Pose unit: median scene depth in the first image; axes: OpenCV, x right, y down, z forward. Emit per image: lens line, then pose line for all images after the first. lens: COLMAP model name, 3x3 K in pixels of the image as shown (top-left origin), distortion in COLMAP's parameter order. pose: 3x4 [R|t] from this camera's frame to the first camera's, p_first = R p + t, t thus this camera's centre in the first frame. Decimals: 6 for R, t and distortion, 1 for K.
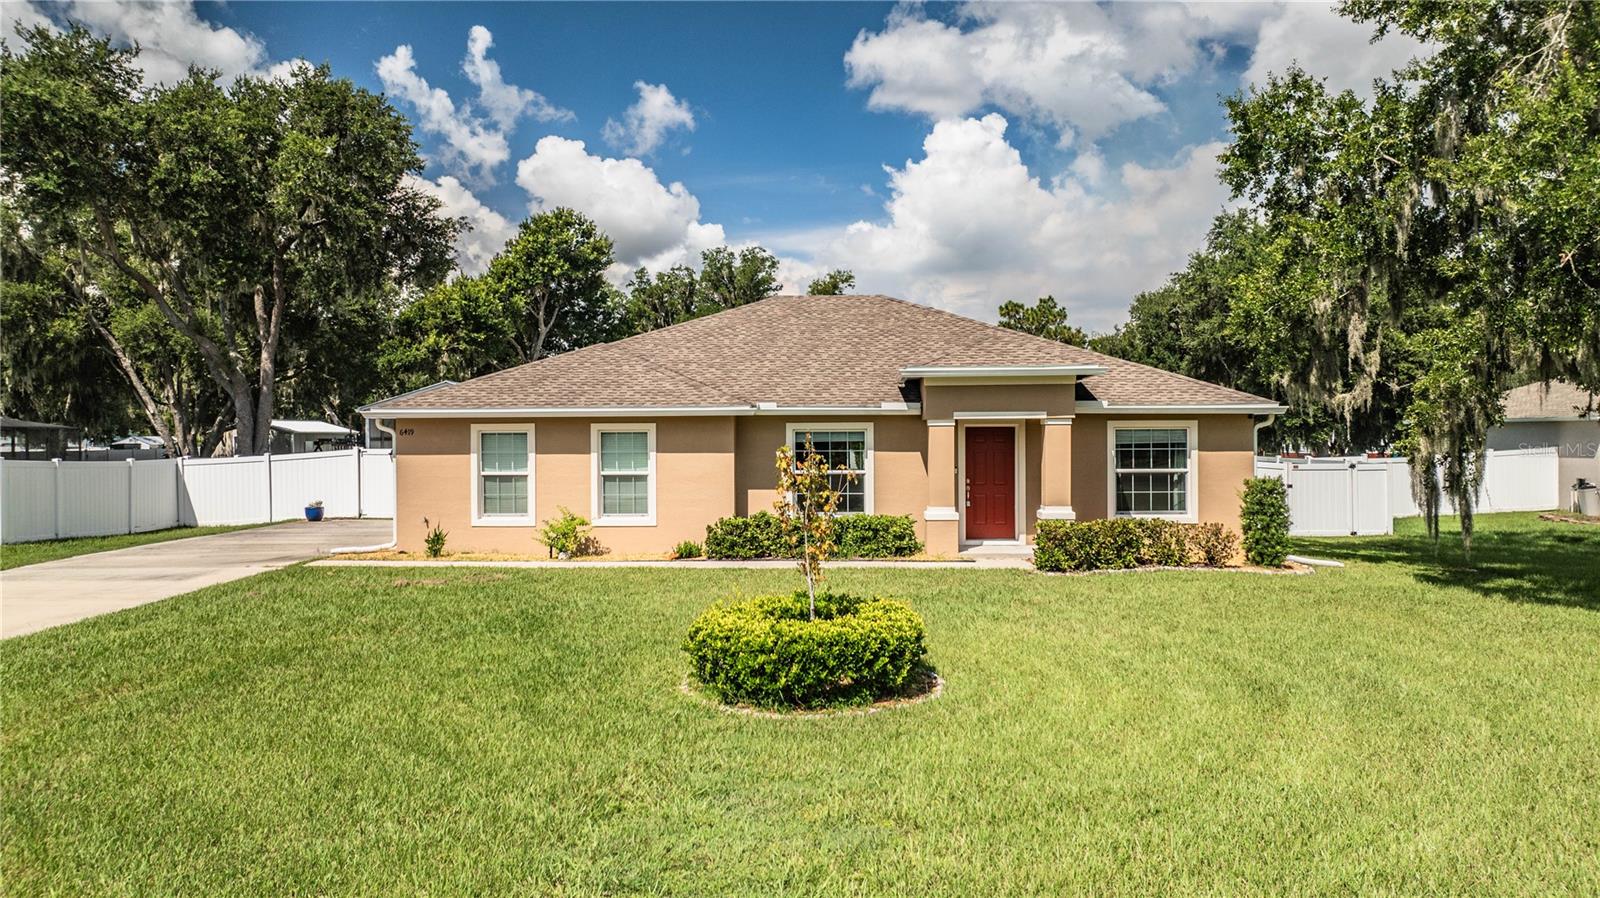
lens RADIAL K [[1099.5, 0, 820.1], [0, 1099.5, 447.7], [0, 0, 1]] dist [-0.003925, -0.000151]
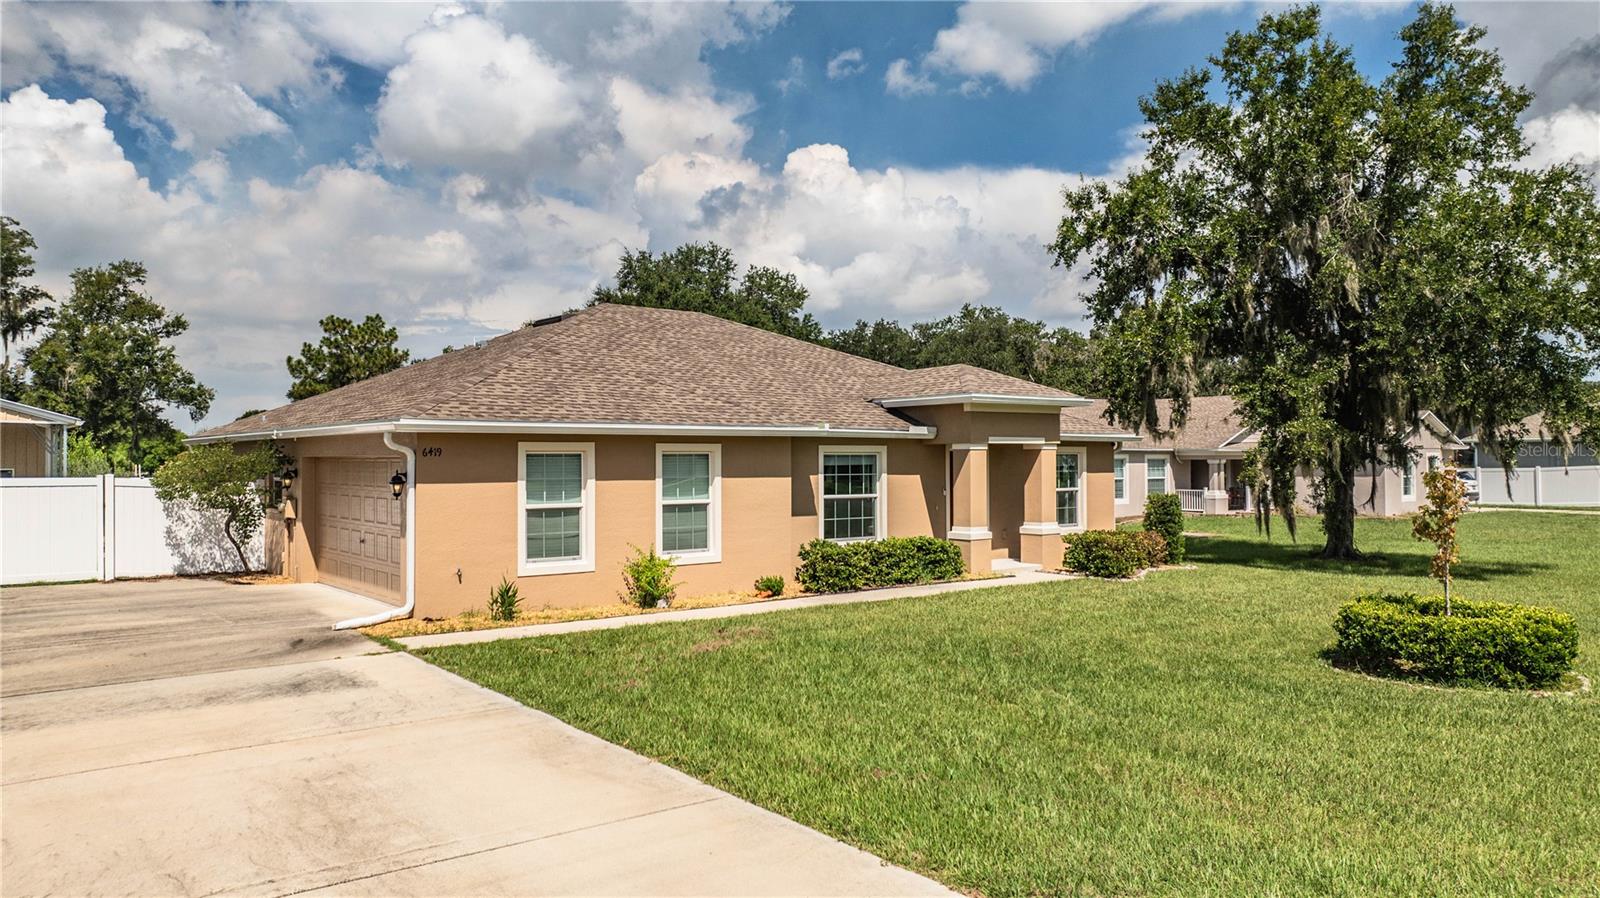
lens RADIAL K [[1099.5, 0, 820.1], [0, 1099.5, 447.7], [0, 0, 1]] dist [-0.003925, -0.000151]
pose [[0.758416, 0.009465, 0.651703, -0.655624], [0.007930, 0.999687, -0.023748, 0.002018], [-0.651723, 0.023179, 0.758103, 0.287857]]
